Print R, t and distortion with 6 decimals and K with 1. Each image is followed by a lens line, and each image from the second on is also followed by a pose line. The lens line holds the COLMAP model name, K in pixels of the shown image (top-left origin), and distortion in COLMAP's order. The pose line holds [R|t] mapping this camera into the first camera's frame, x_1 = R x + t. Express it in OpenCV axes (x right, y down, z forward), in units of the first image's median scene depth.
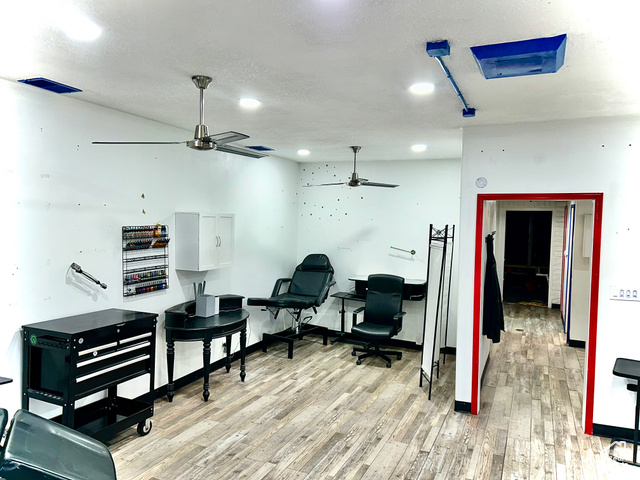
lens RADIAL K [[482.9, 0, 320.0], [0, 482.9, 240.0], [0, 0, 1]] dist [0.053642, -0.047674]
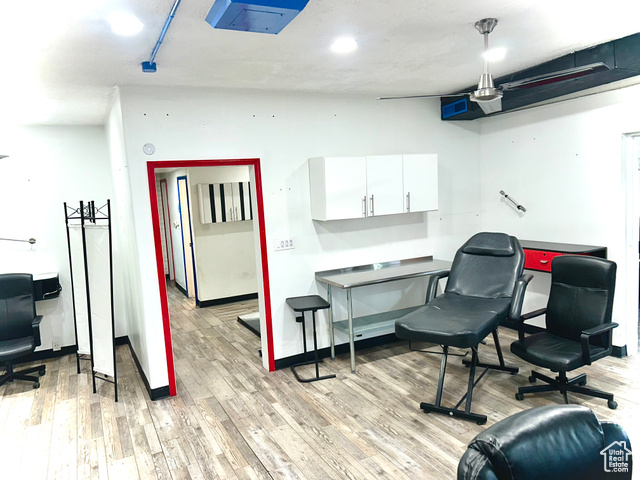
lens RADIAL K [[482.9, 0, 320.0], [0, 482.9, 240.0], [0, 0, 1]] dist [0.053642, -0.047674]
pose [[0.633603, -0.137297, 0.761379, -0.185241], [0.109164, 0.990147, 0.087706, 0.006264], [-0.765918, 0.027545, 0.642347, 0.168140]]
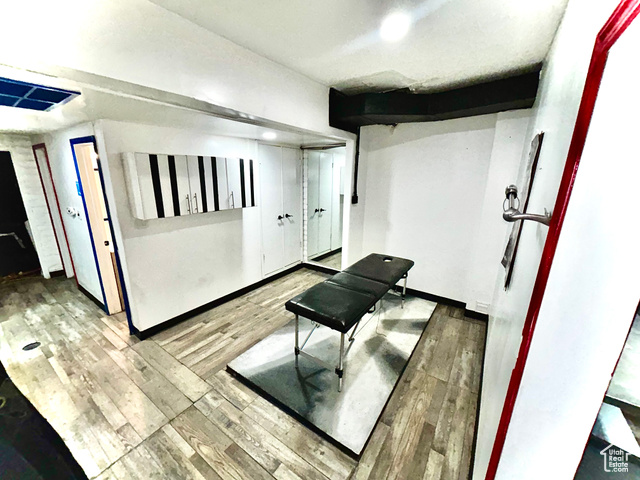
lens RADIAL K [[256.3, 0, 320.0], [0, 256.3, 240.0], [0, 0, 1]] dist [-0.001261, -0.000256]
pose [[0.182107, -0.262459, 0.947604, 0.366349], [0.043348, 0.964924, 0.258925, -0.028351], [-0.982323, -0.006075, 0.187096, 1.047248]]
